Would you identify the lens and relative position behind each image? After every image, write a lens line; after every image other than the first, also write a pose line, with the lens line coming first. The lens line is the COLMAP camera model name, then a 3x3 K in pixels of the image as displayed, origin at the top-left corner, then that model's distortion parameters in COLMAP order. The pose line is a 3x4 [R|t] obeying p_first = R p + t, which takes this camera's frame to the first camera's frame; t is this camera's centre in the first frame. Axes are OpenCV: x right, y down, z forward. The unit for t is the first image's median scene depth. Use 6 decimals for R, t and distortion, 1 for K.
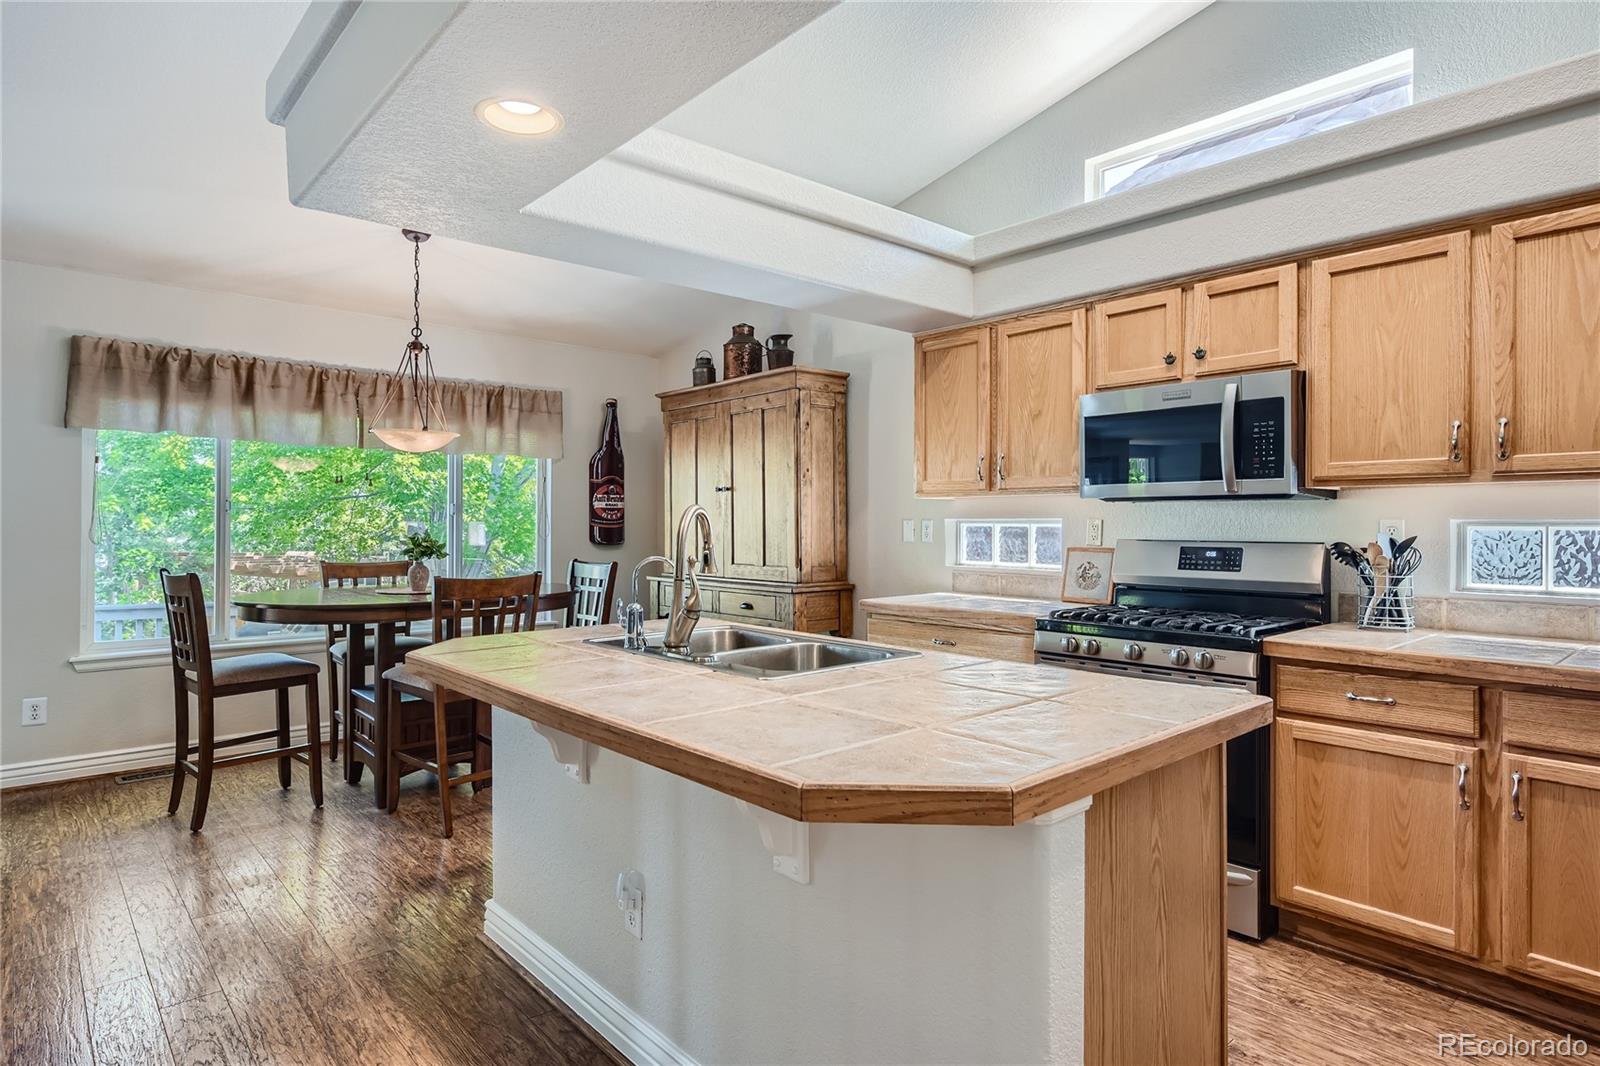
lens RADIAL K [[866.5, 0, 798.3], [0, 866.5, 526.9], [0, 0, 1]] dist [0.002921, 0.000292]
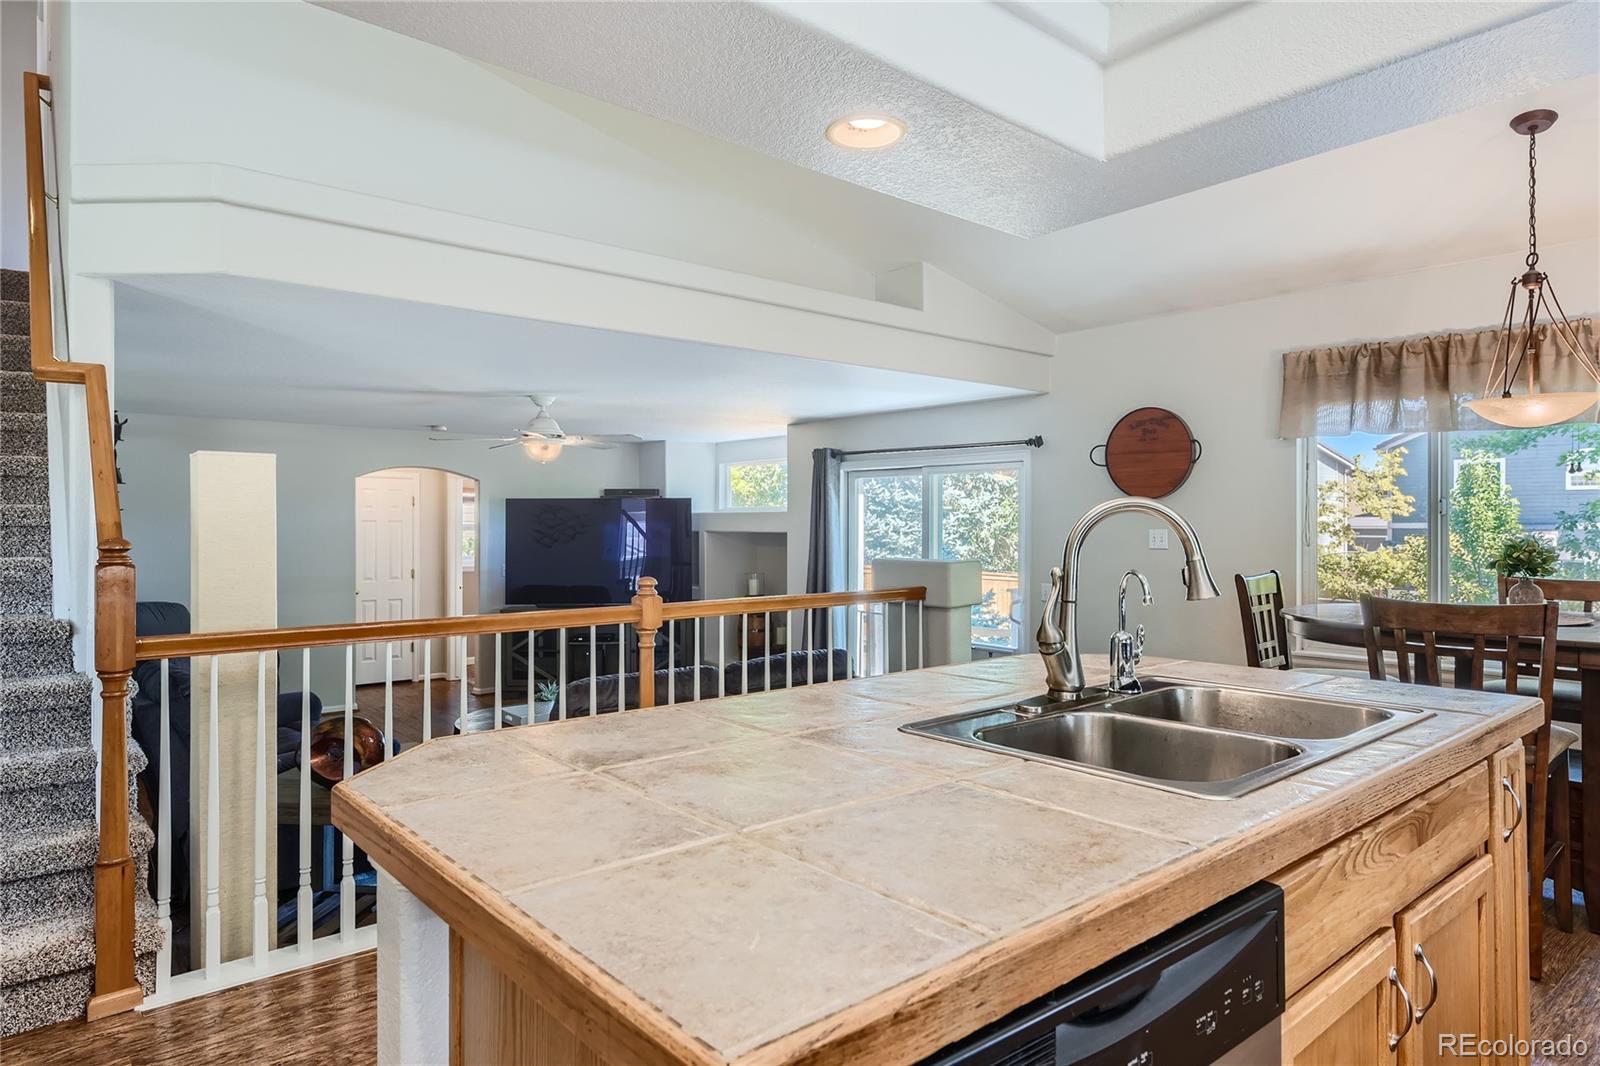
lens RADIAL K [[960.7, 0, 798.5], [0, 960.7, 529.8], [0, 0, 1]] dist [0.000498, -0.000108]
pose [[-0.030066, 0.000605, -0.999548, 0.376423], [-0.006772, 0.999977, 0.000809, 0.001465], [0.999525, 0.006793, -0.030061, 0.430968]]
